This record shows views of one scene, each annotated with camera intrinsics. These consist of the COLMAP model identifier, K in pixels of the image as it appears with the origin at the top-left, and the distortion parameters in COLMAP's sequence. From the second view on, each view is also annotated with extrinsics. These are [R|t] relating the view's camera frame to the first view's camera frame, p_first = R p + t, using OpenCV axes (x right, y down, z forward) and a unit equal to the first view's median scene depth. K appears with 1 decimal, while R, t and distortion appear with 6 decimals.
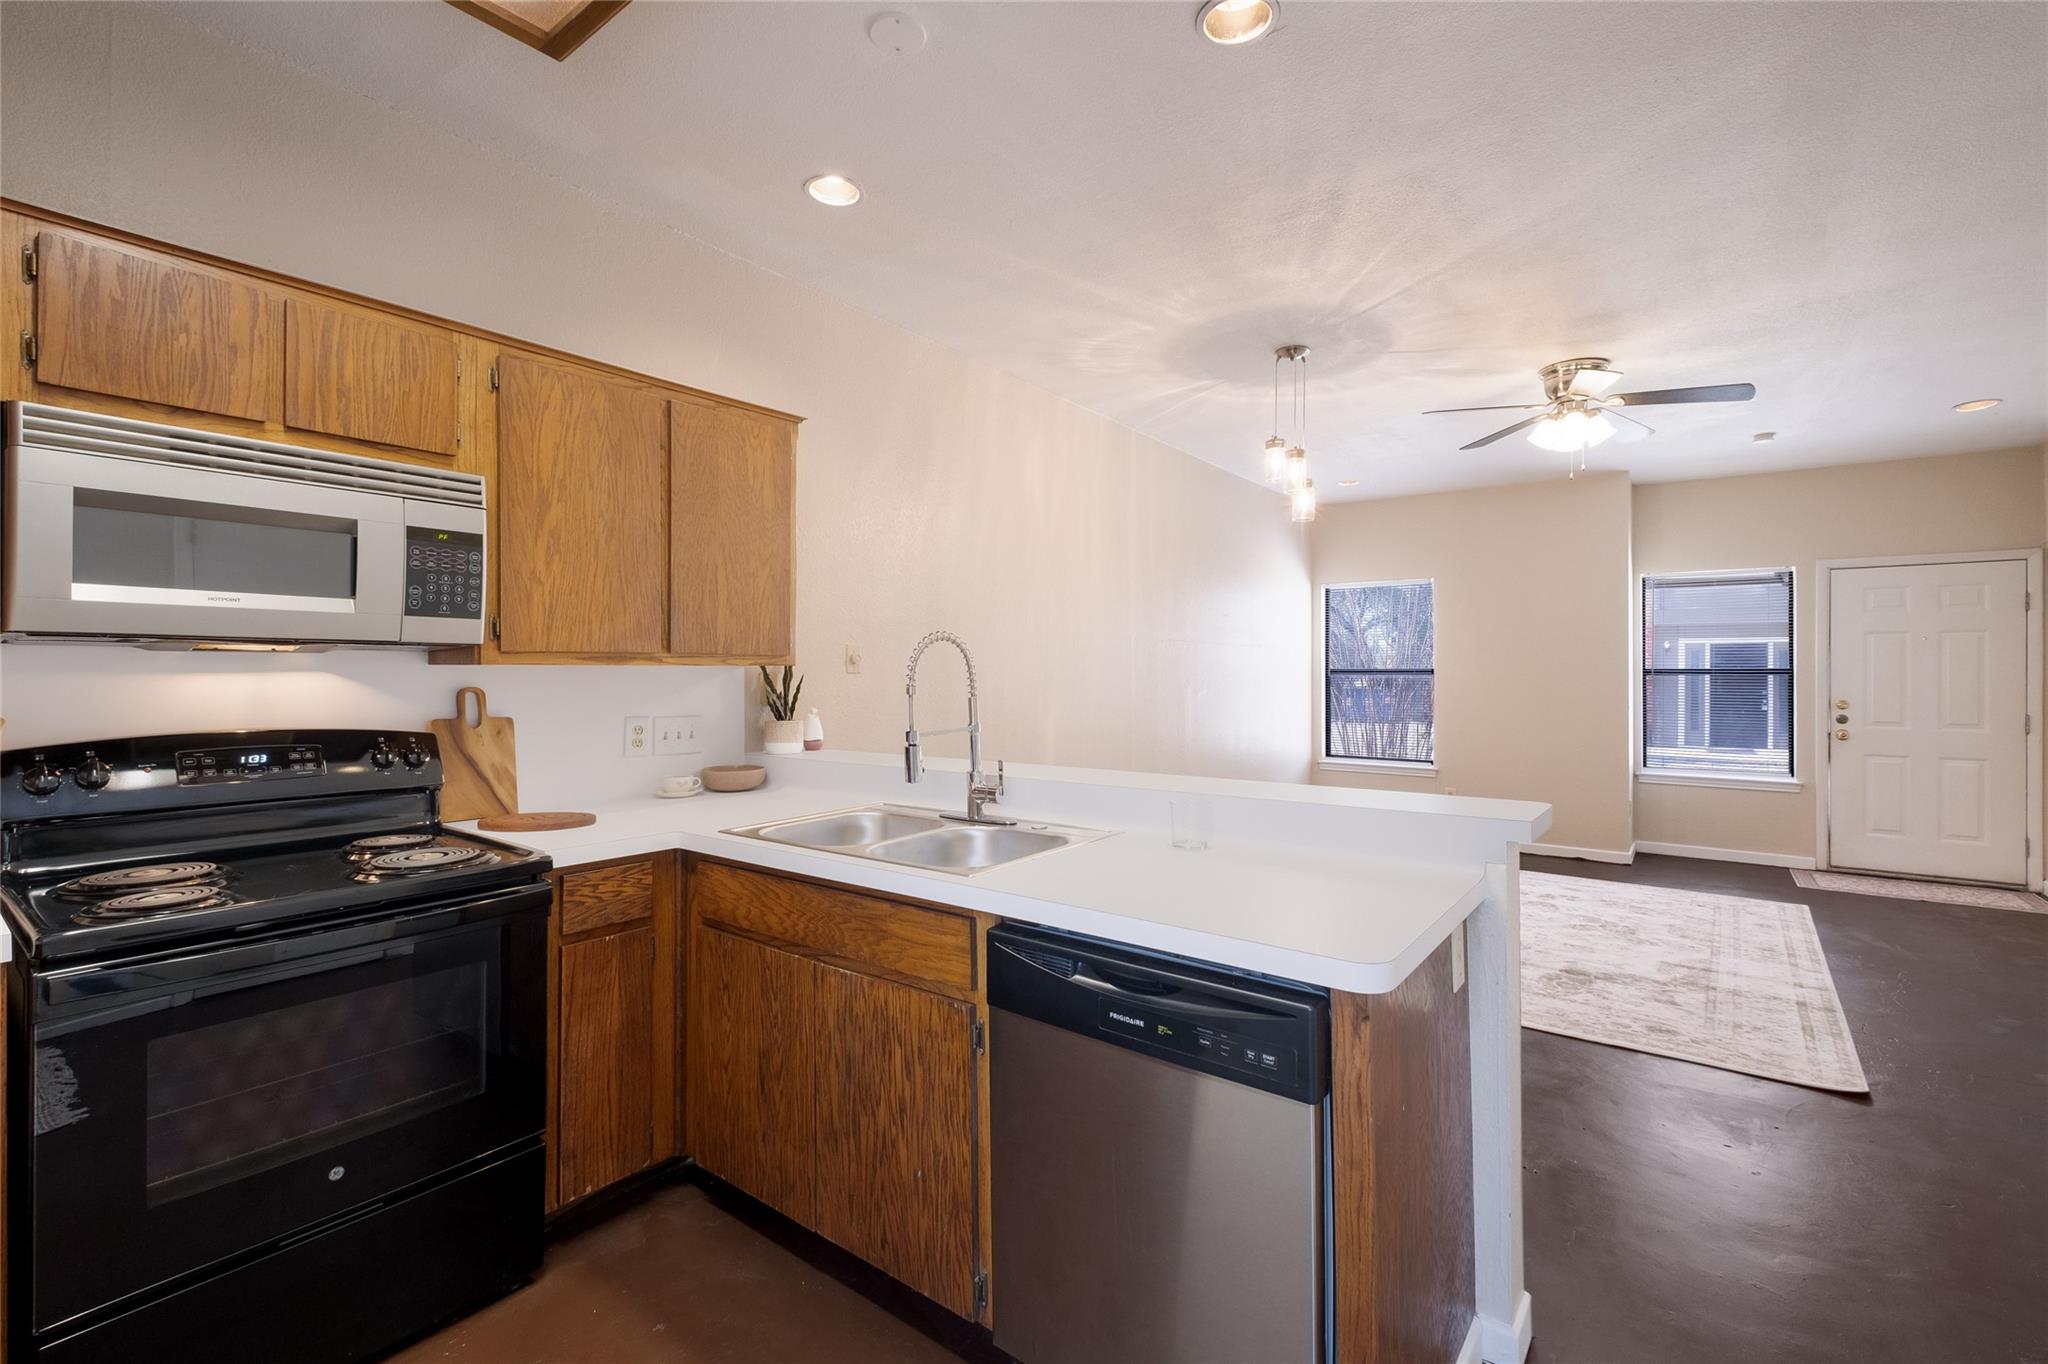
lens RADIAL K [[877.2, 0, 1039.2], [0, 877.2, 668.0], [0, 0, 1]] dist [-0.002540, -0.000769]
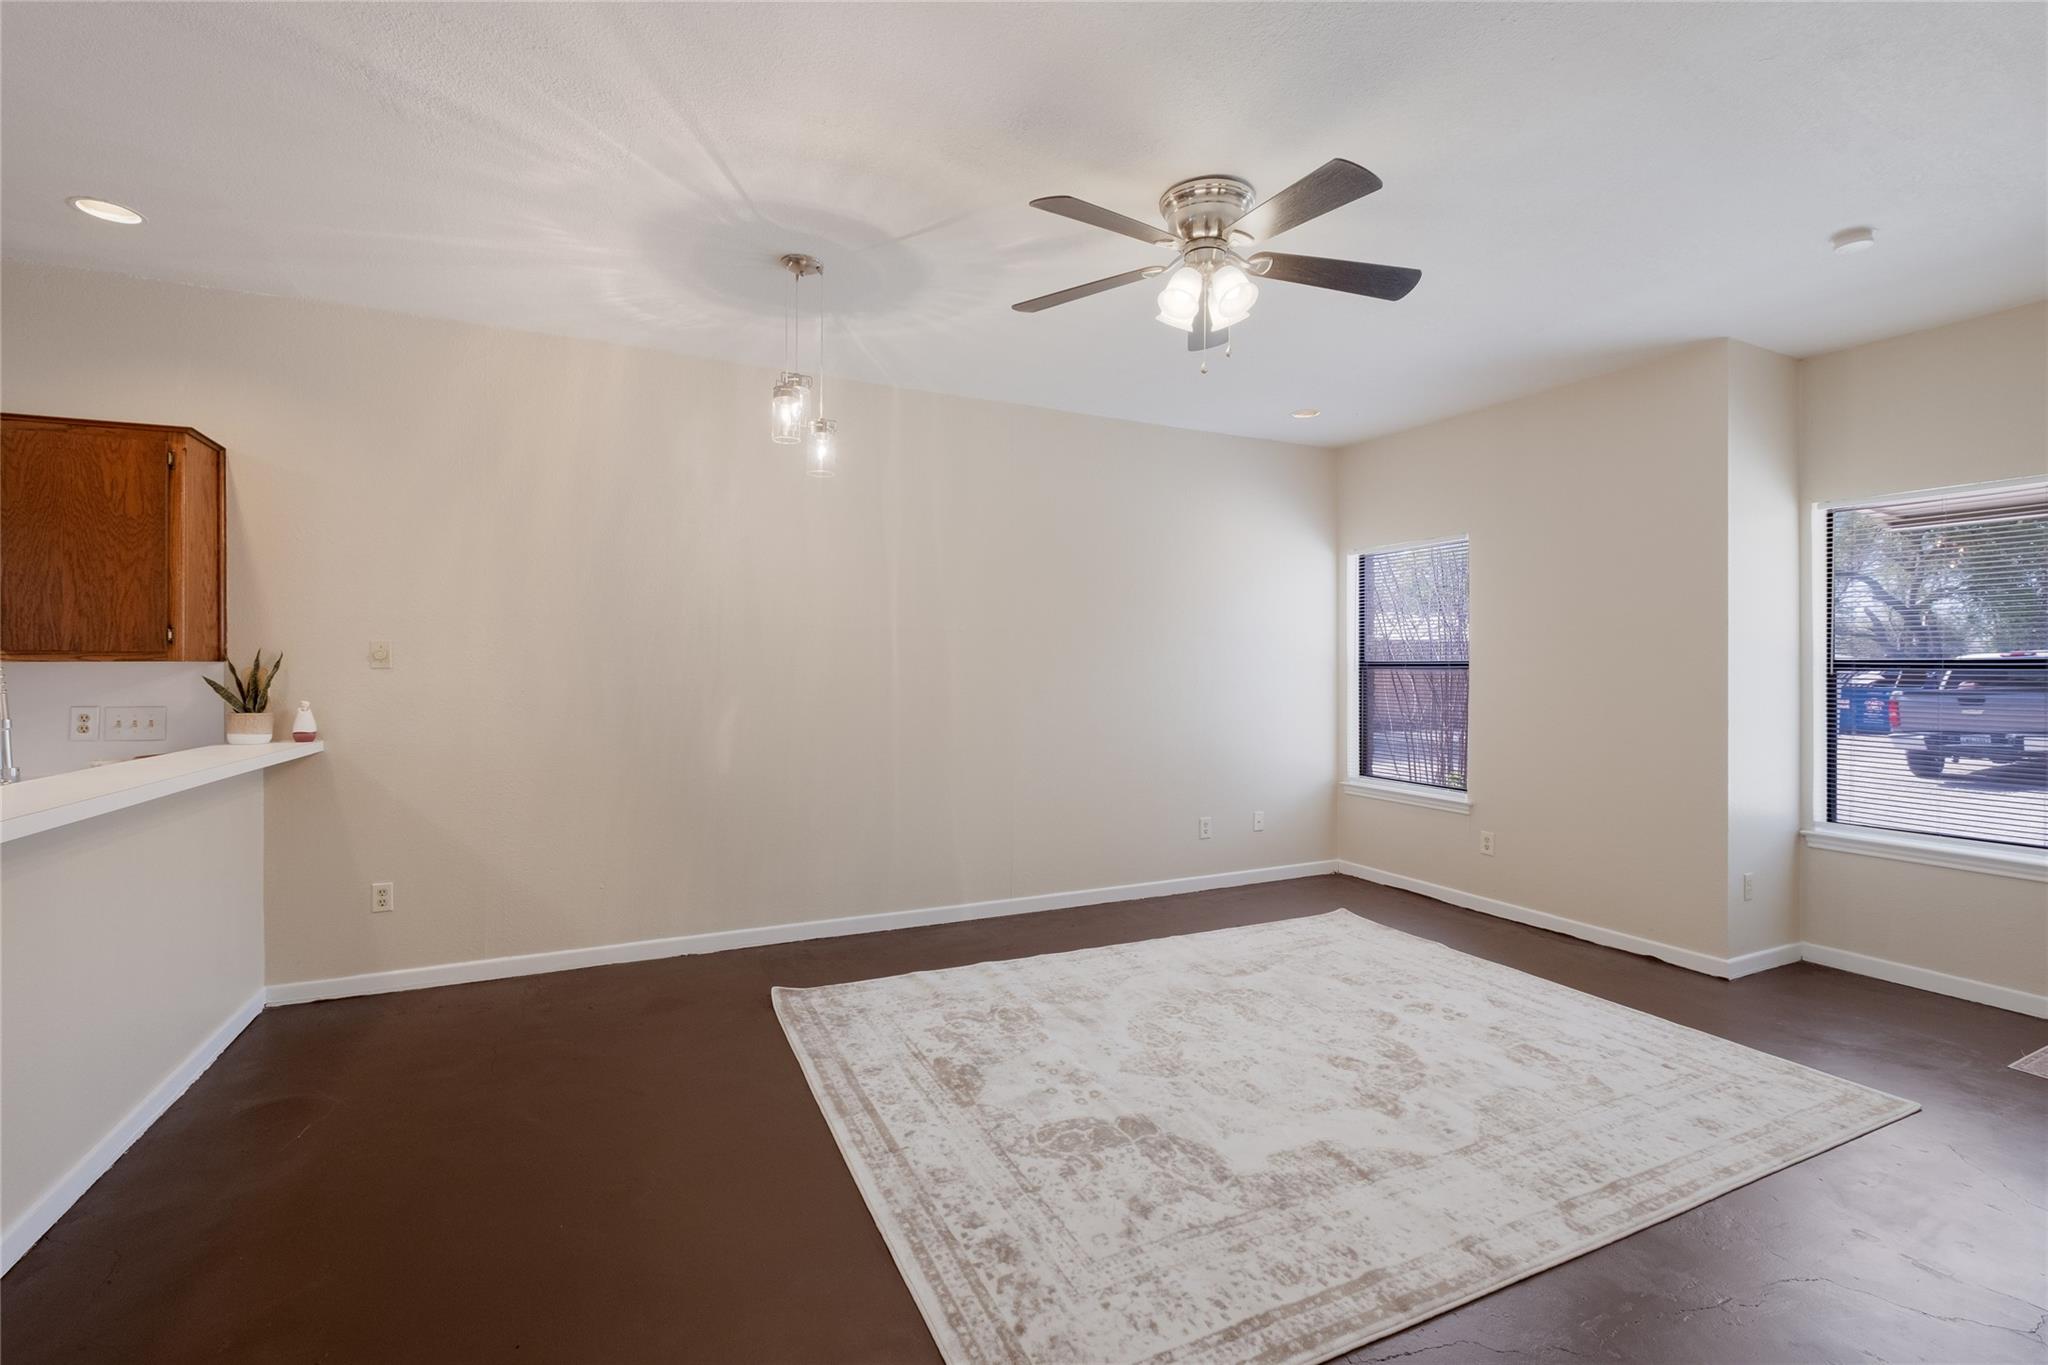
lens RADIAL K [[877.2, 0, 1039.2], [0, 877.2, 668.5], [0, 0, 1]] dist [-0.002540, -0.000769]
pose [[0.894047, 0.000923, -0.447972, 0.874307], [0.003176, 0.999960, 0.008399, 0.000433], [0.447962, -0.008932, 0.894008, 0.399545]]
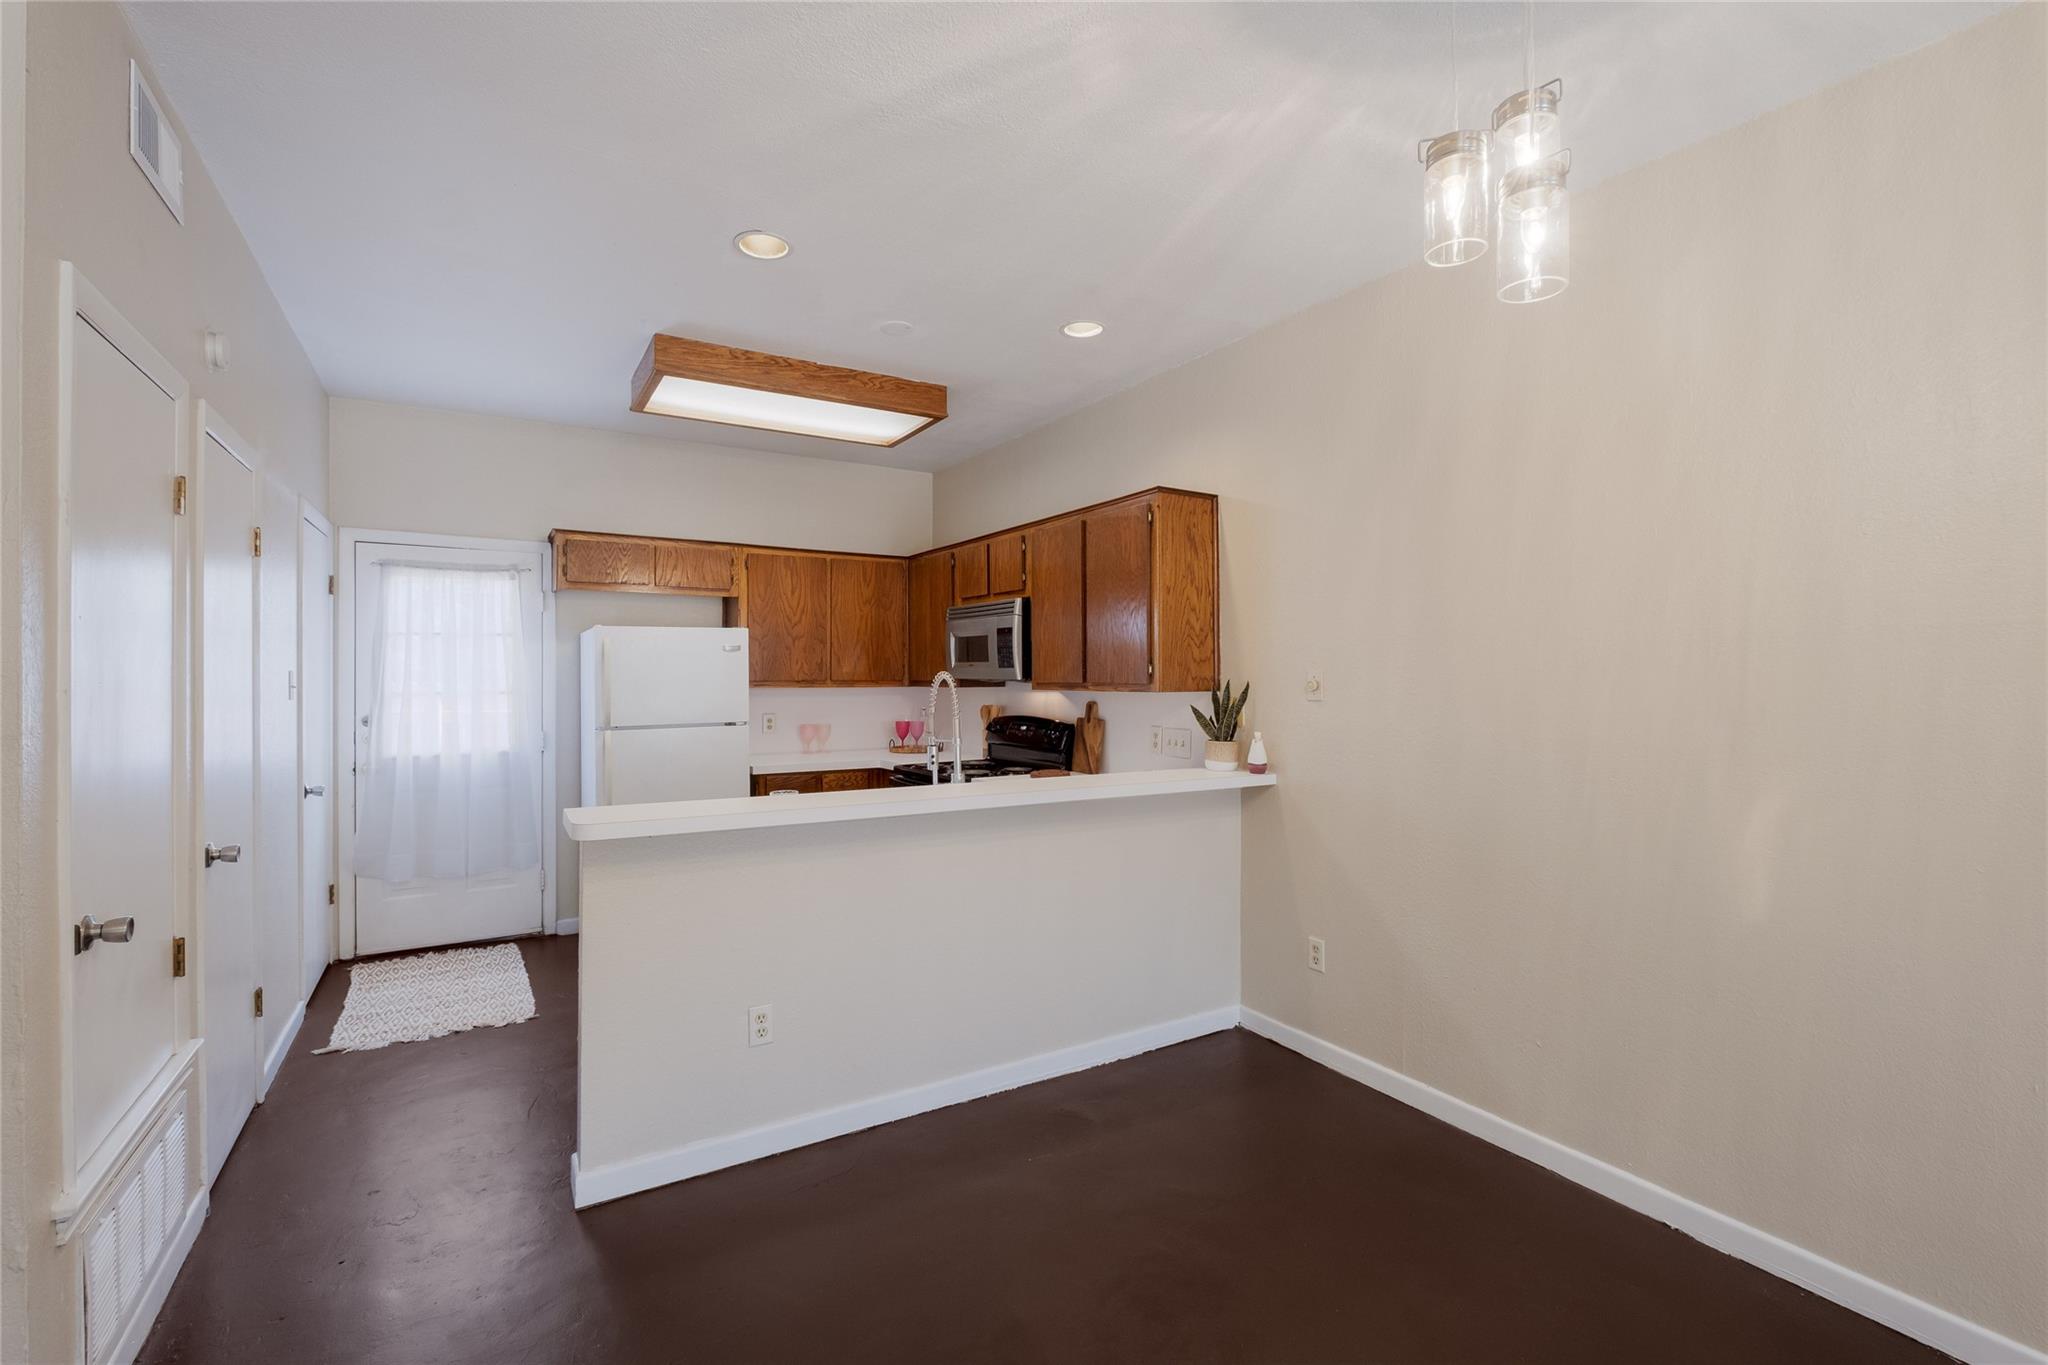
lens RADIAL K [[897.3, 0, 1022.0], [0, 897.3, 671.1], [0, 0, 1]] dist [0.001445, 0.000140]
pose [[-0.361679, -0.002192, -0.932300, 0.734841], [0.006957, 0.999963, -0.005050, -0.020942], [0.932277, -0.008313, -0.361651, 0.986686]]
